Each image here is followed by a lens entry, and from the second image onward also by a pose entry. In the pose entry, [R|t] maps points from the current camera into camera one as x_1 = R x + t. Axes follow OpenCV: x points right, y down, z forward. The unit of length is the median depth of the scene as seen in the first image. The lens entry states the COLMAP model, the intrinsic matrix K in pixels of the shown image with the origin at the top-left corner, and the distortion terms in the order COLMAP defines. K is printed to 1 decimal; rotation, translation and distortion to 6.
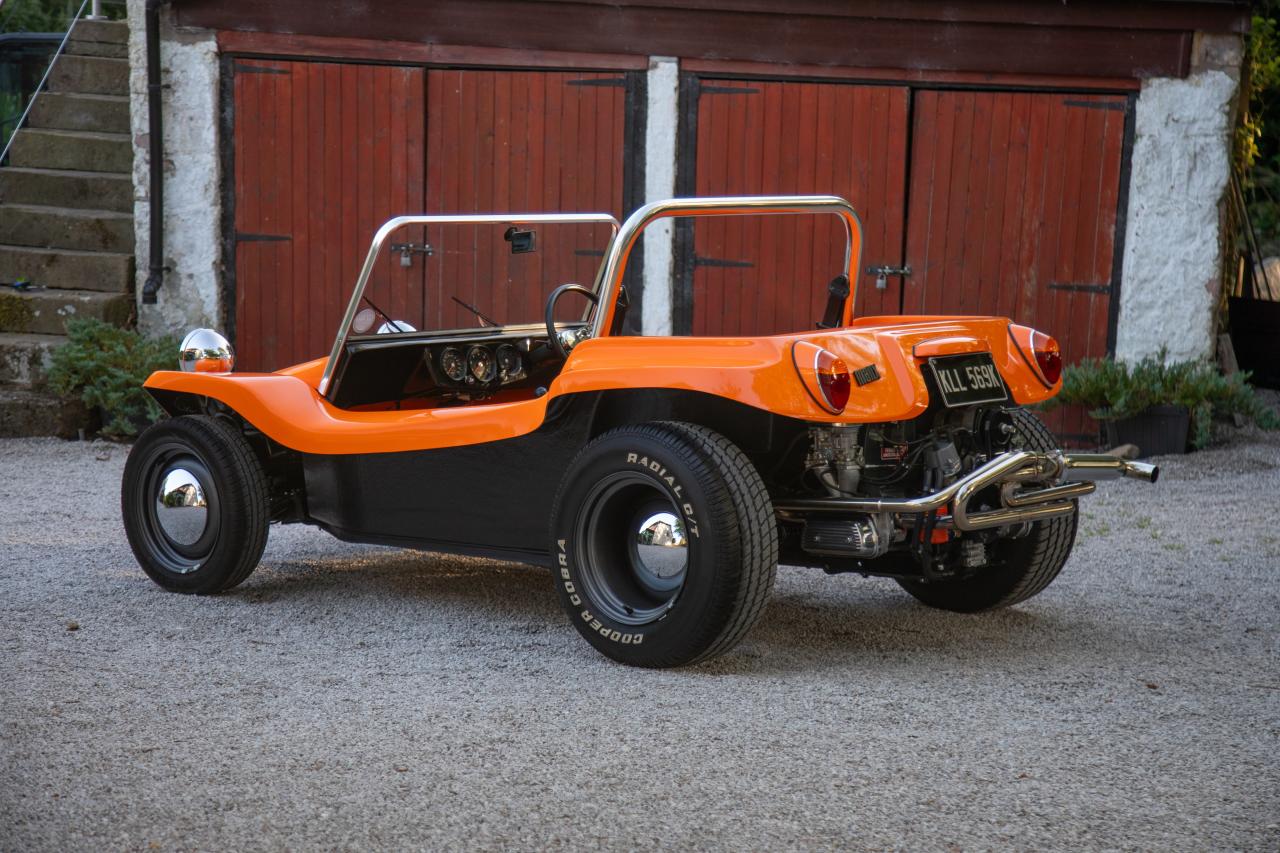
lens RADIAL K [[2822.9, 0, 656.2], [0, 2822.9, 432.9], [0, 0, 1]] dist [0.383848, 0.005219]
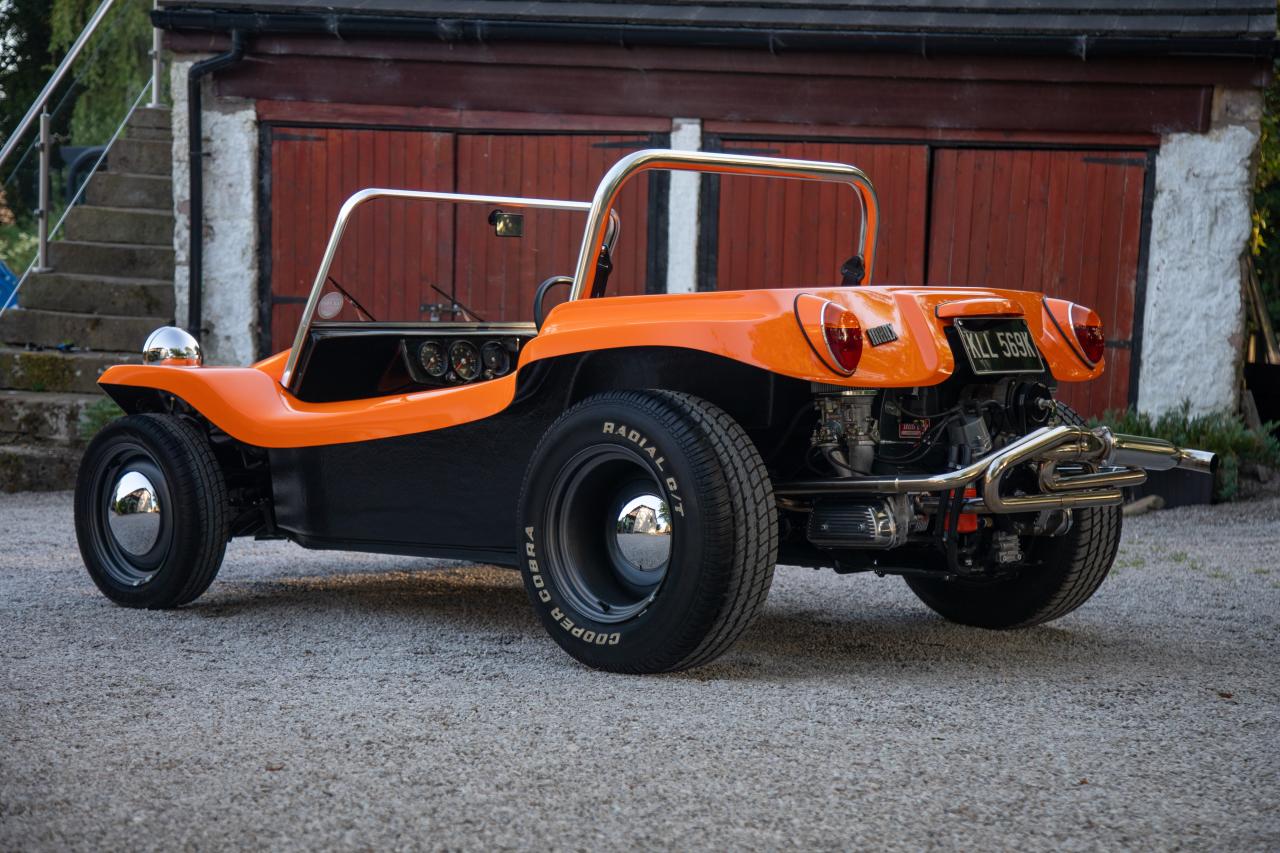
lens RADIAL K [[2387.0, 0, 640.0], [0, 2387.0, 426.5], [0, 0, 1]] dist [0.274875, 0.022948]
pose [[0.999521, 0.002072, -0.030892, 0.022878], [-0.003829, 0.998372, -0.056904, 0.048445], [0.030724, 0.056995, 0.997902, 0.266021]]
